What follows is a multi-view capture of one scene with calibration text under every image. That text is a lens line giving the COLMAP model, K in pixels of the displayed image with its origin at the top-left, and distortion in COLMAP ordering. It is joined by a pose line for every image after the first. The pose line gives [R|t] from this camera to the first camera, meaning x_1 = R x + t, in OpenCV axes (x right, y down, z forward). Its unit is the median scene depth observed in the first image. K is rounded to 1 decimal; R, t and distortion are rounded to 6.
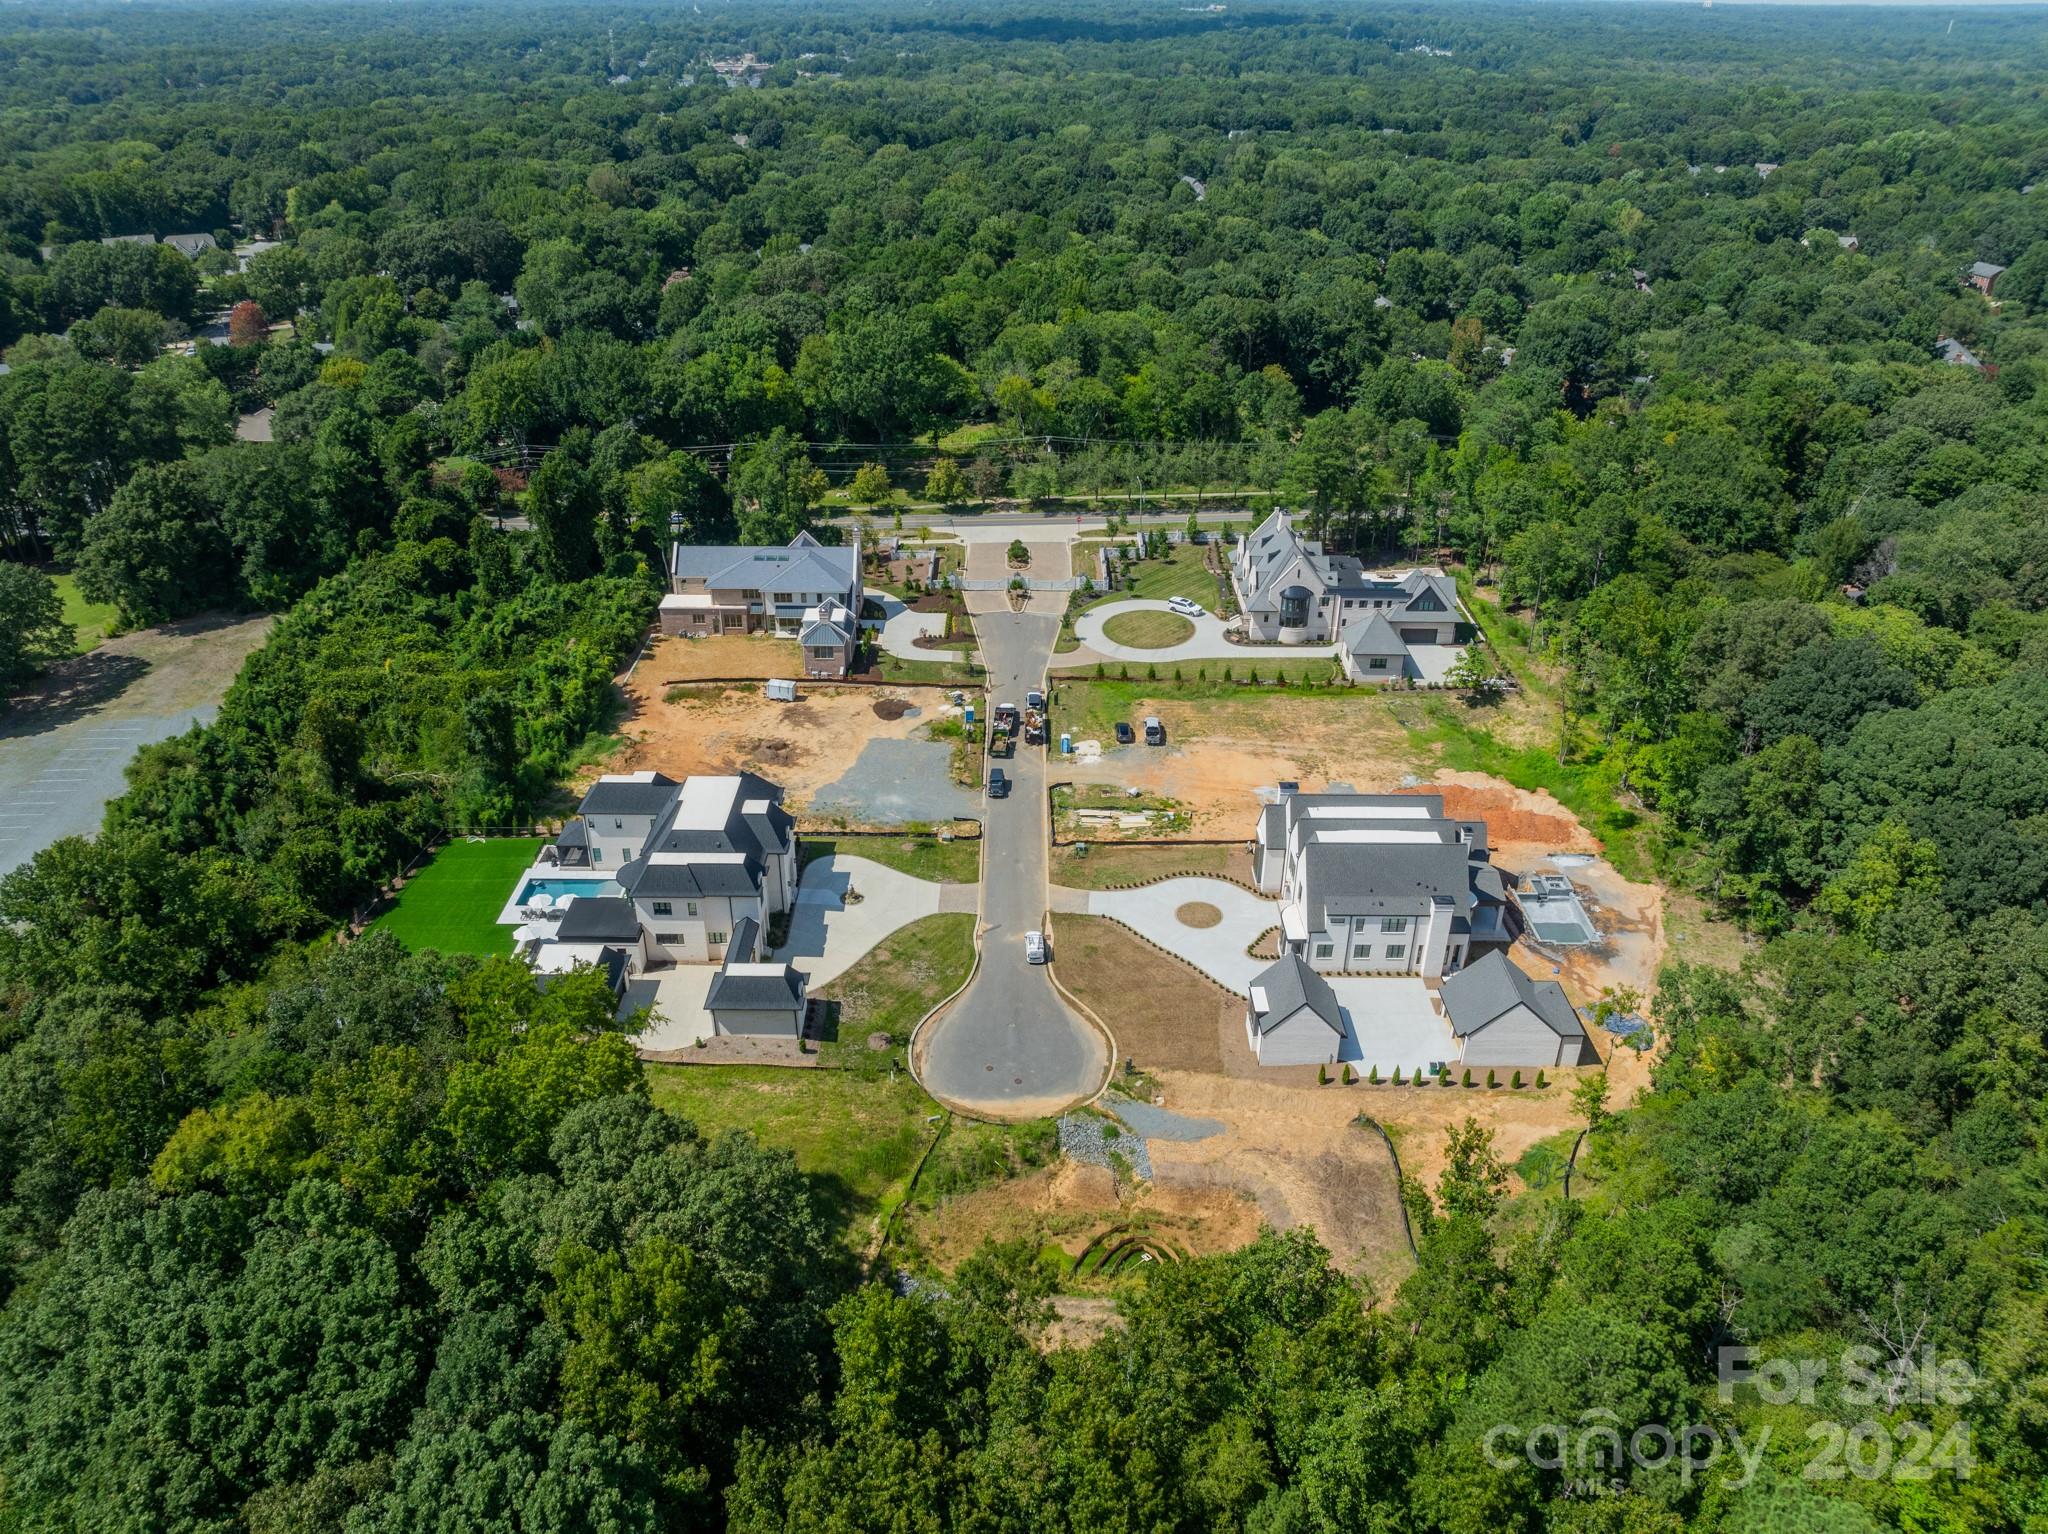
lens RADIAL K [[1441.2, 0, 1022.7], [0, 1441.2, 764.8], [0, 0, 1]] dist [-0.033960, -0.001339]
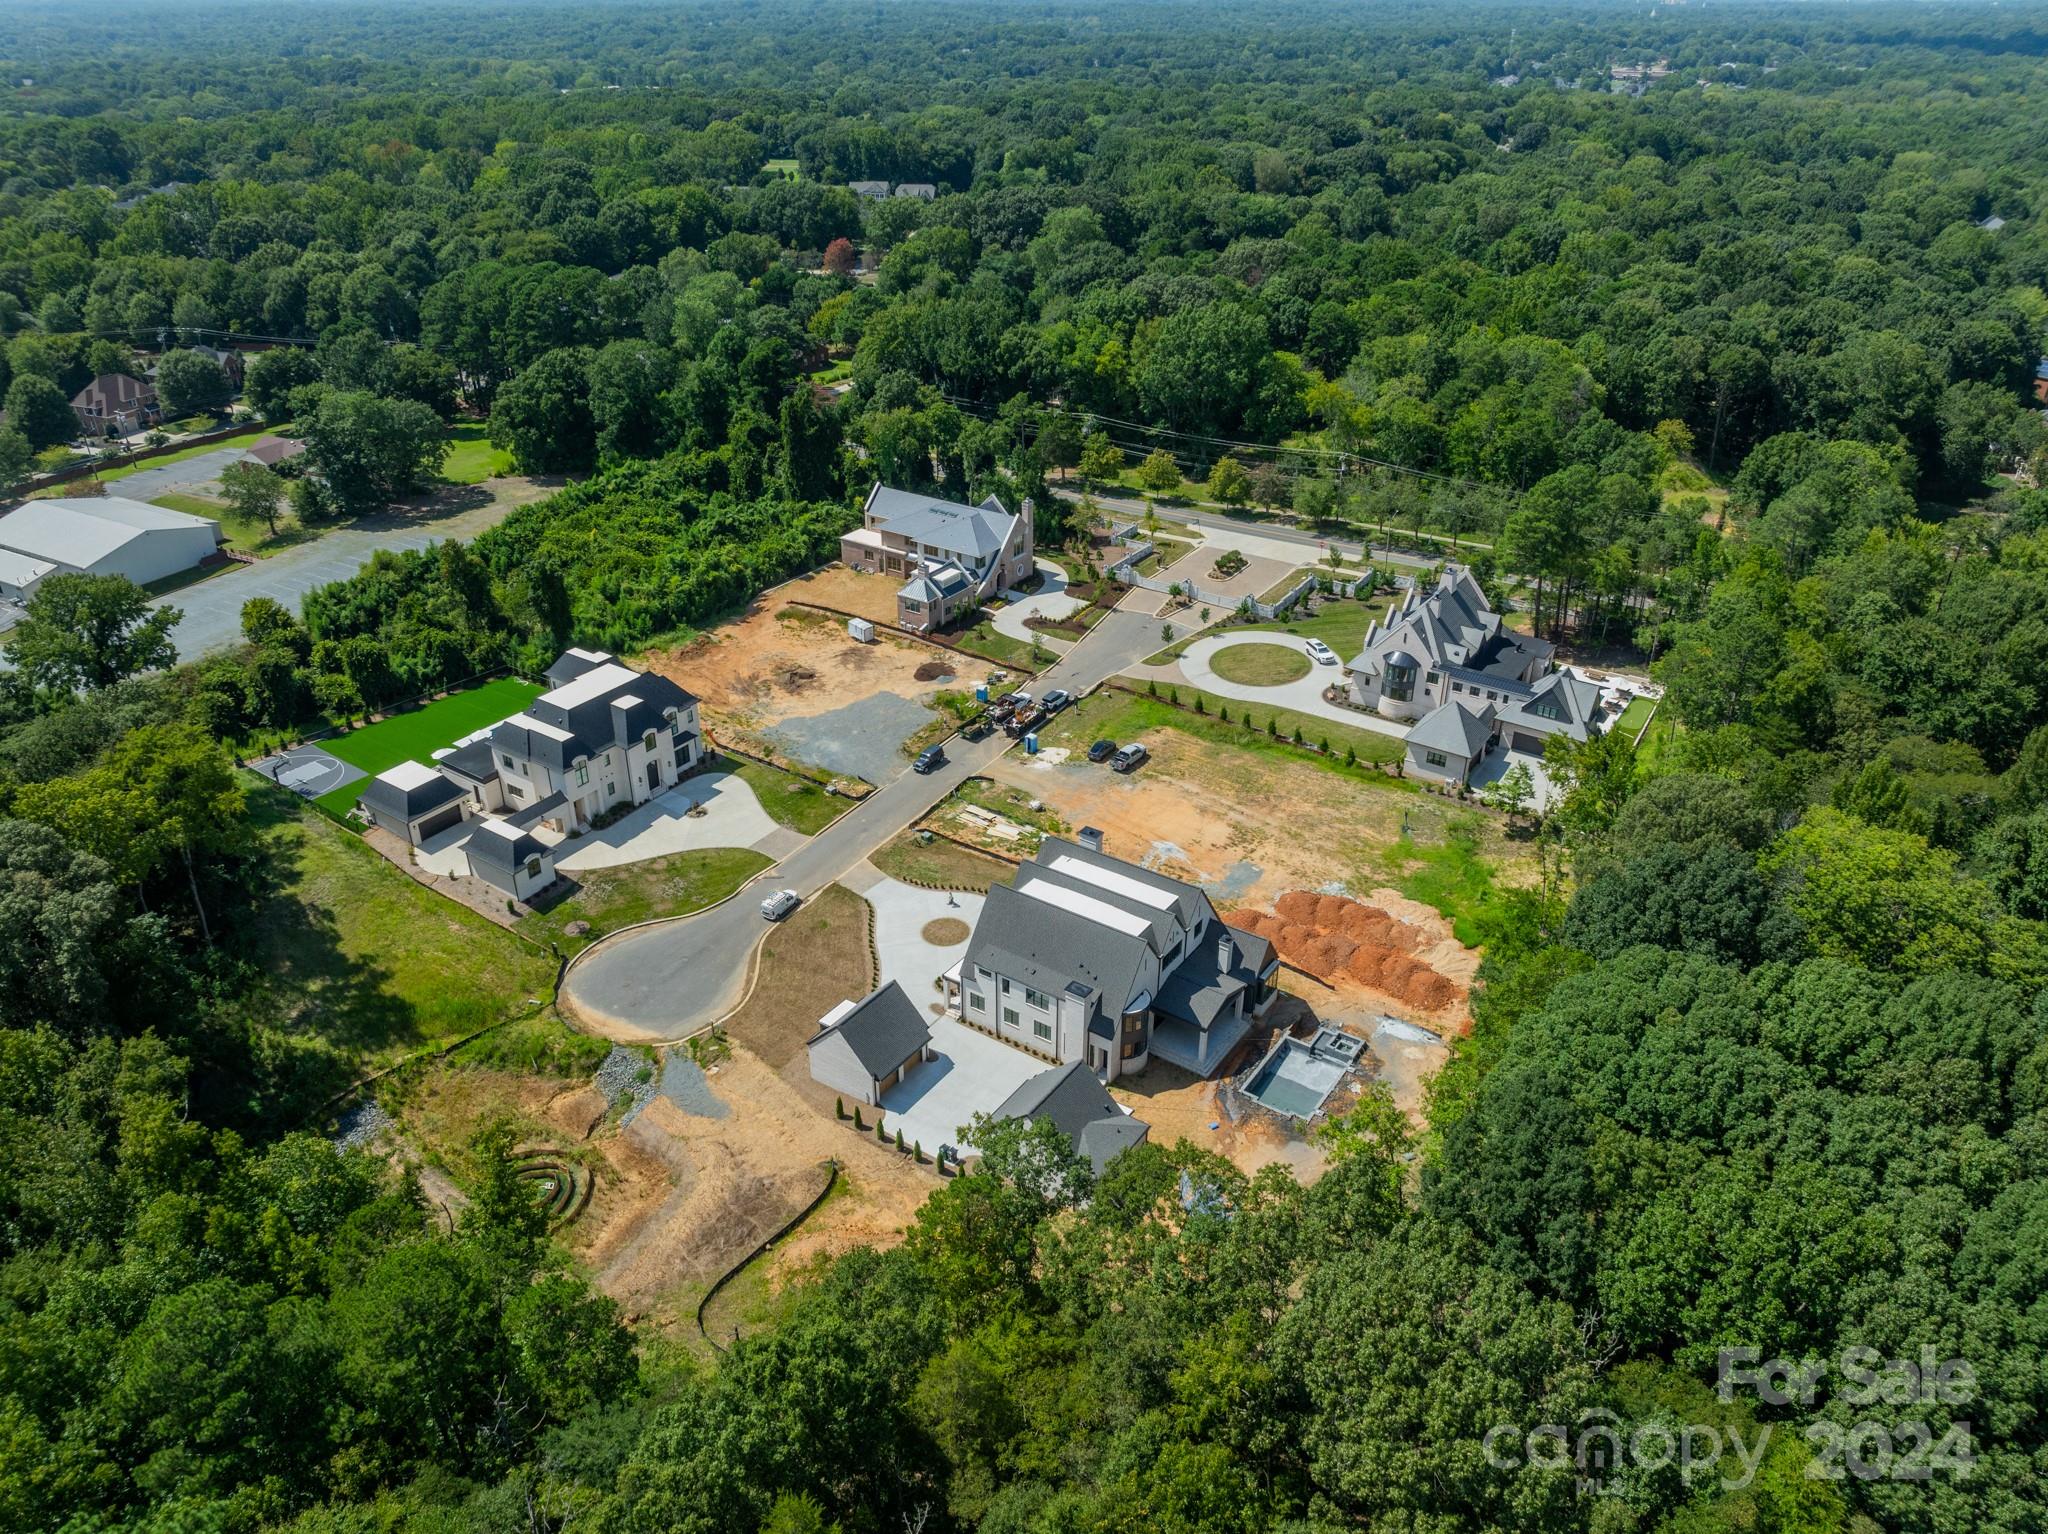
lens RADIAL K [[1441.2, 0, 1023.6], [0, 1441.2, 765.7], [0, 0, 1]] dist [-0.033960, -0.001339]
pose [[0.828323, 0.267215, -0.492419, 0.443965], [-0.267180, 0.960951, 0.072030, -0.060433], [0.492438, 0.071900, 0.867373, 0.148119]]
